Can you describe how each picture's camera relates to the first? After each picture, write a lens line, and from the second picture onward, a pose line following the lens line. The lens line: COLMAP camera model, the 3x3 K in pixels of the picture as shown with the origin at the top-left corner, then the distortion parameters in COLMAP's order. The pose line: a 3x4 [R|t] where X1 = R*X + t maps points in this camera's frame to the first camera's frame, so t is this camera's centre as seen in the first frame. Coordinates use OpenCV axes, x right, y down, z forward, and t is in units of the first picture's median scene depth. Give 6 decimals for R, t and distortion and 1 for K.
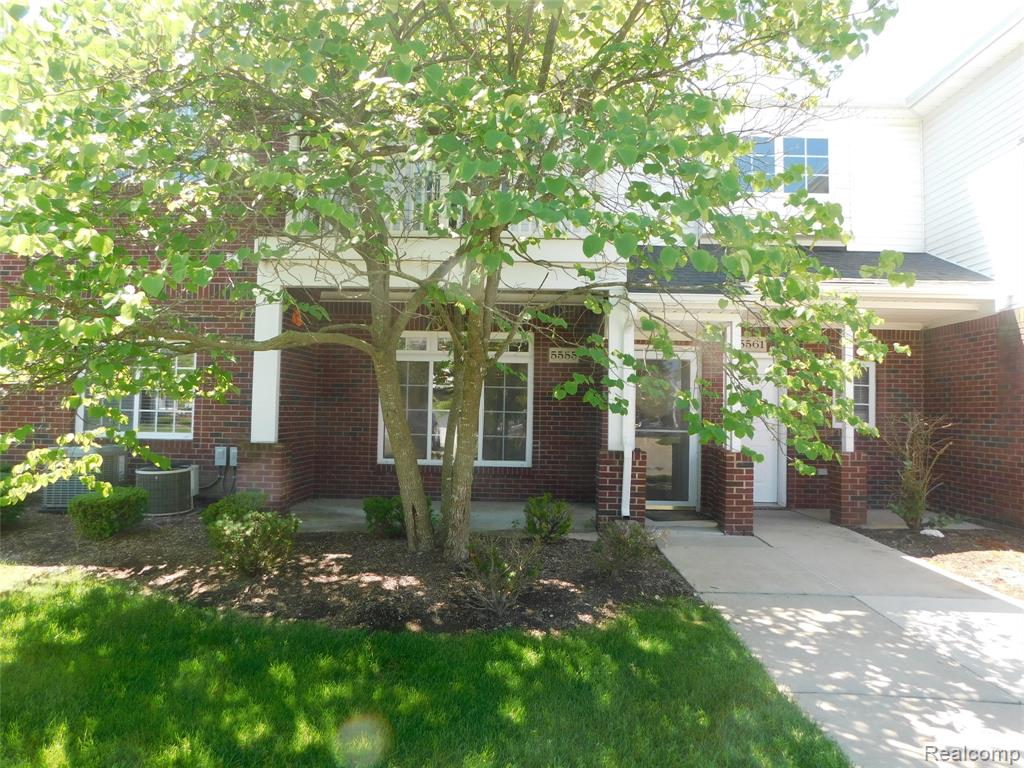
lens RADIAL K [[676.5, 0, 517.9], [0, 676.5, 378.0], [0, 0, 1]] dist [-0.073527, 0.059491]
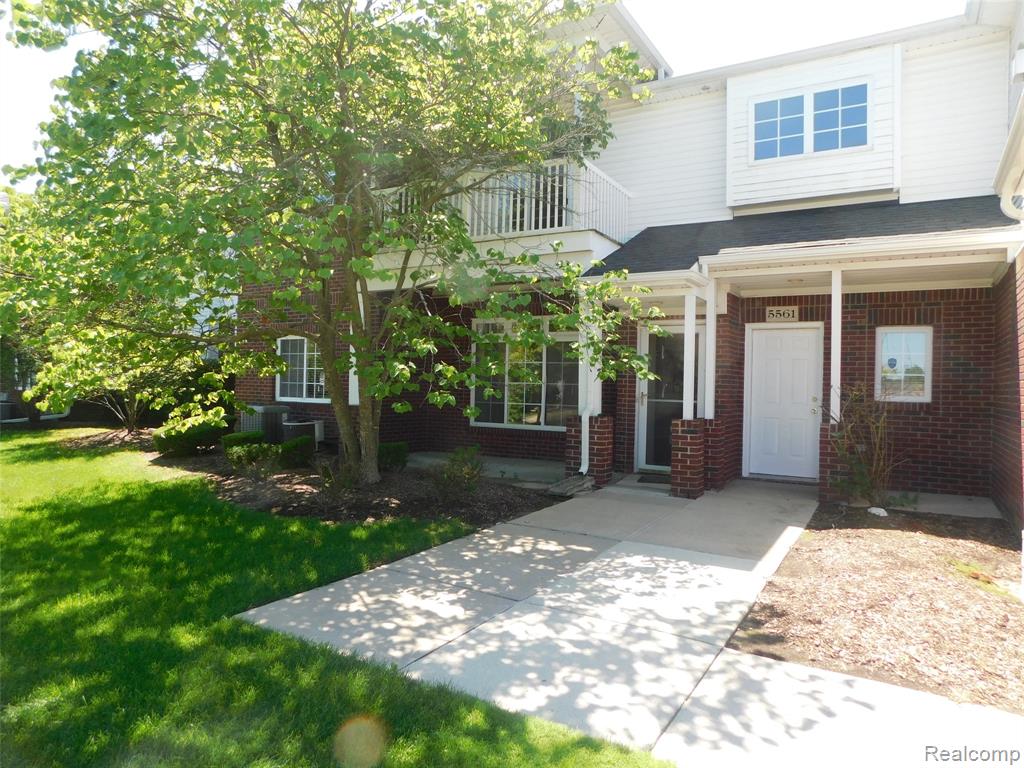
lens RADIAL K [[676.5, 0, 517.9], [0, 676.5, 378.0], [0, 0, 1]] dist [-0.073527, 0.059491]
pose [[0.866136, -0.007435, -0.499753, 1.123340], [0.021561, 0.999514, 0.022498, 0.027681], [0.499343, -0.030261, 0.865876, -0.084309]]
